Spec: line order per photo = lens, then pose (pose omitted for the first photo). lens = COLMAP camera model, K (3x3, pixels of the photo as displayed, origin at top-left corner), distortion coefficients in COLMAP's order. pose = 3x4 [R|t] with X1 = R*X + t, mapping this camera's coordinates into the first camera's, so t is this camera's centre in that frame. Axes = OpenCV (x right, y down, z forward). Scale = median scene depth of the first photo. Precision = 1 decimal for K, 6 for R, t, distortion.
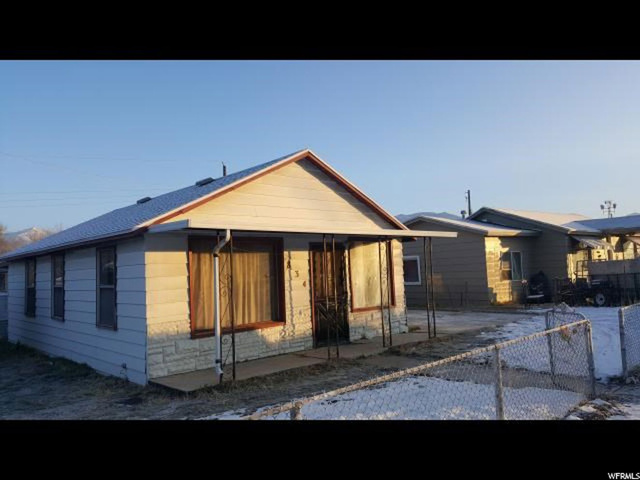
lens RADIAL K [[461.8, 0, 317.4], [0, 461.8, 247.3], [0, 0, 1]] dist [0.112252, -0.175556]
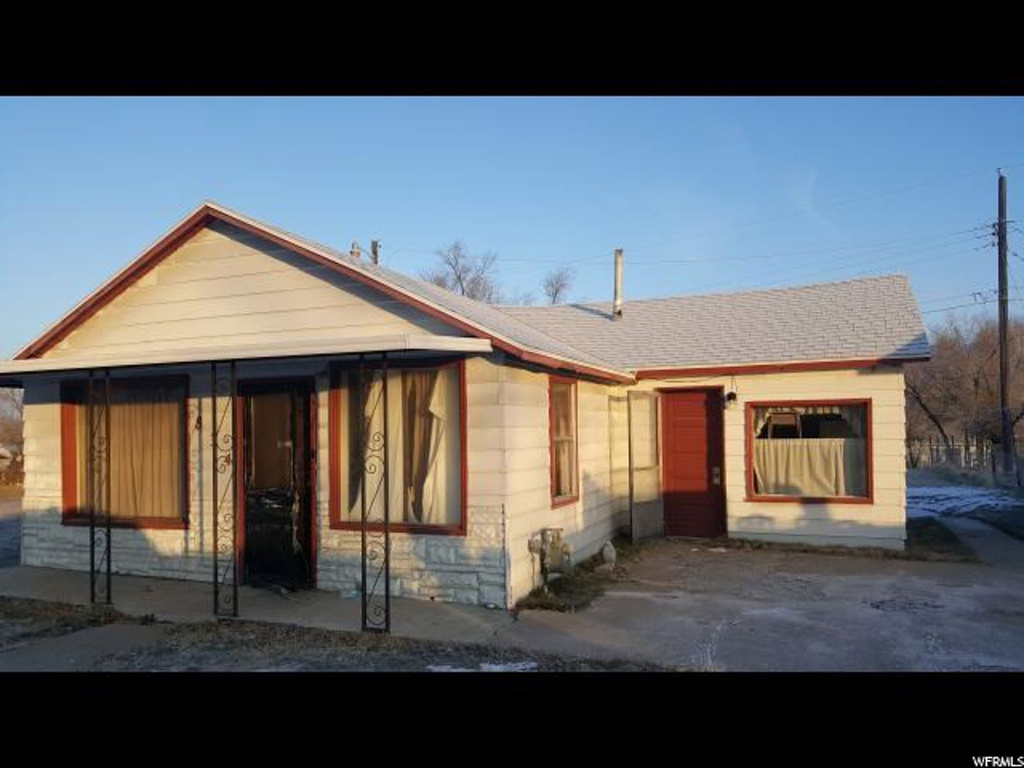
lens RADIAL K [[739.8, 0, 516.5], [0, 739.8, 401.6], [0, 0, 1]] dist [0.129440, -0.181011]
pose [[0.429471, 0.010105, -0.903024, 0.914359], [0.048090, 0.998263, 0.034043, 0.000141], [0.901799, -0.058047, 0.428239, 0.963009]]
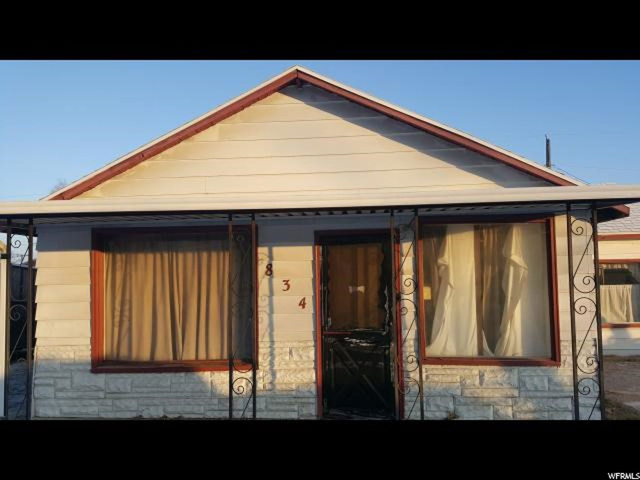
lens RADIAL K [[462.4, 0, 322.8], [0, 462.4, 251.0], [0, 0, 1]] dist [0.129440, -0.181011]
pose [[0.693249, -0.007456, -0.720659, 0.420617], [0.024630, 0.999607, 0.013351, 0.007455], [0.720277, -0.027006, 0.693161, 0.638206]]
